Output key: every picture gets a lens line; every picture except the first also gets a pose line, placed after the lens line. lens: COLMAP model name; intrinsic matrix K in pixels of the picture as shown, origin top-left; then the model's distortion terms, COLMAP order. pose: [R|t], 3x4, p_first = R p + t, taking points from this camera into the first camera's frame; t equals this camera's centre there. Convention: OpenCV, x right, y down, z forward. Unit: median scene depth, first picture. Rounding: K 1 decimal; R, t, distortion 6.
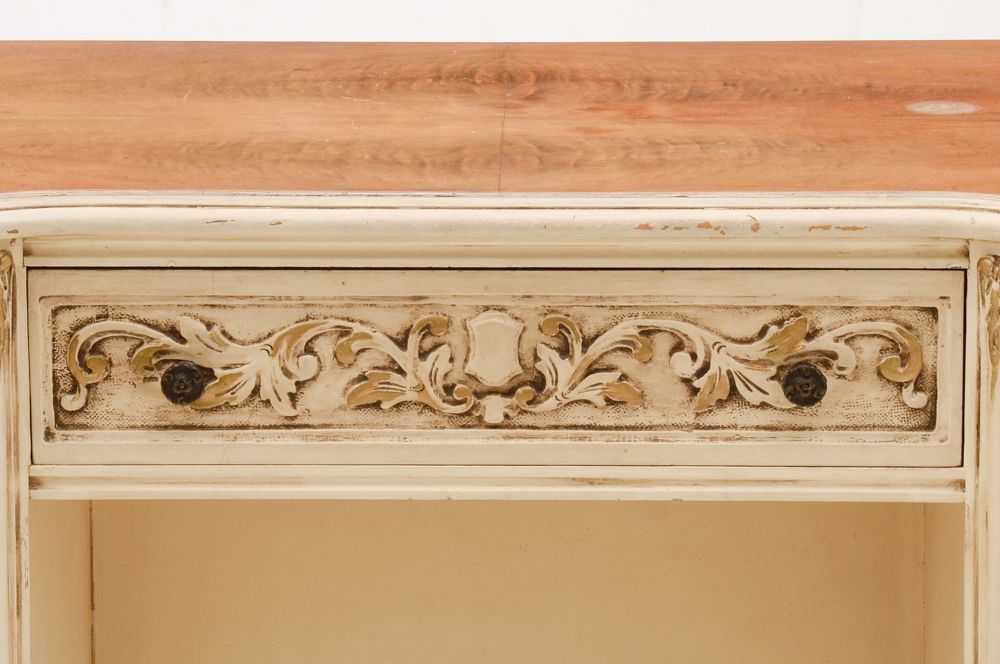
lens RADIAL K [[5163.2, 0, 500.0], [0, 5163.2, 332.0], [0, 0, 1]] dist [1.541183, -5.064199]
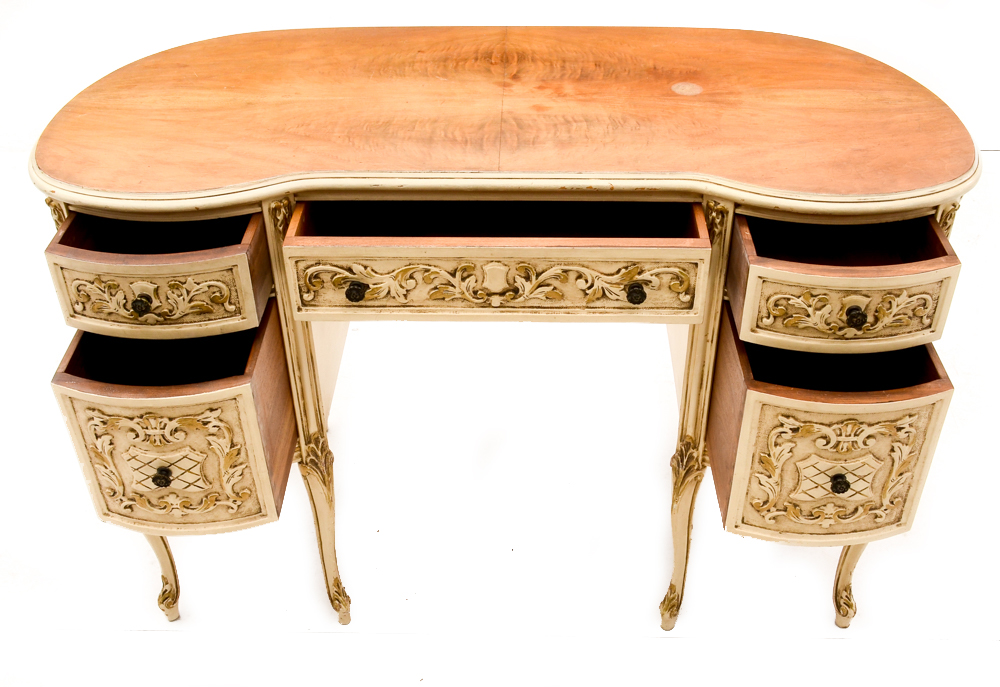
lens RADIAL K [[1141.3, 0, 500.0], [0, 1141.3, 343.5], [0, 0, 1]] dist [-0.029443, -0.007106]
pose [[0.999879, -0.001092, -0.015526, 0.008239], [0.007308, 0.913692, 0.406342, -0.167491], [0.013742, -0.406407, 0.913589, 0.546344]]
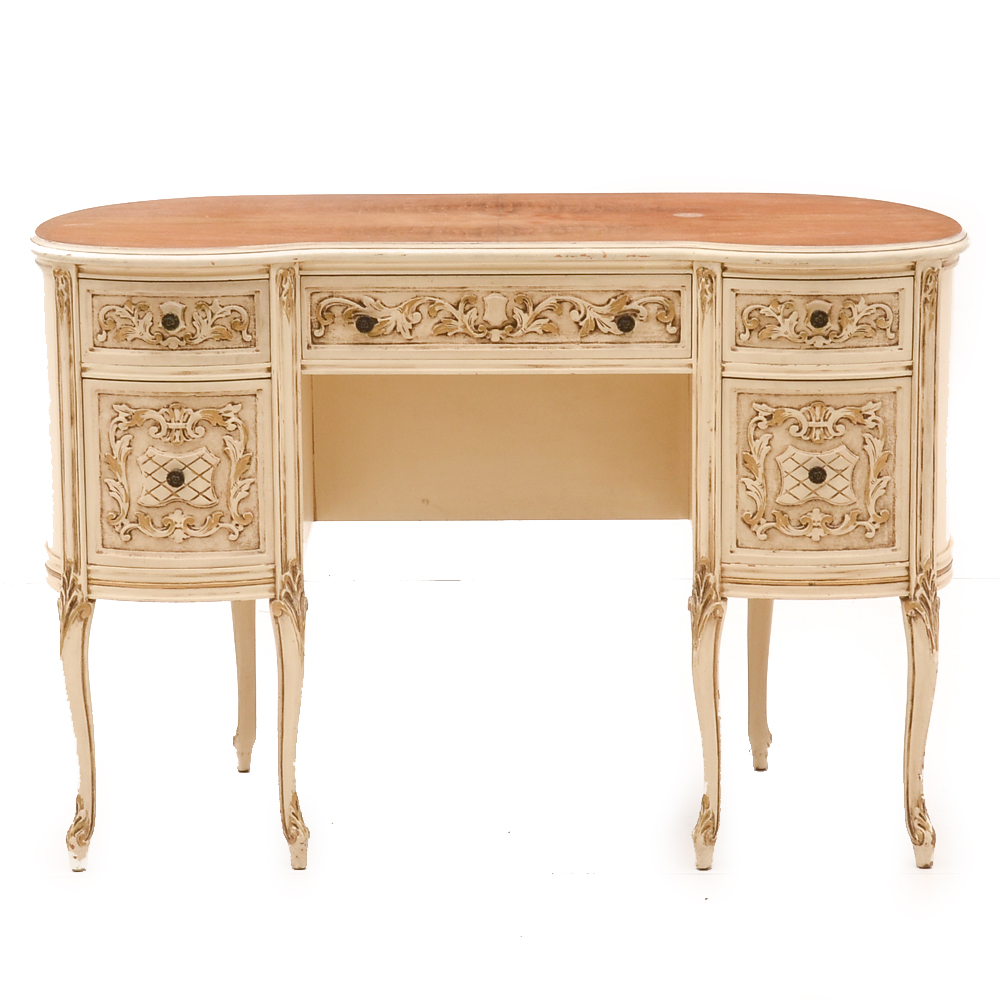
lens RADIAL K [[4494.0, 0, 500.0], [0, 4494.0, 542.4], [0, 0, 1]] dist [0.331359, 7.768550]
pose [[0.999990, -0.004117, 0.001918, -0.003433], [0.004148, 0.999853, -0.016659, 0.144148], [-0.001850, 0.016666, 0.999859, -1.057210]]
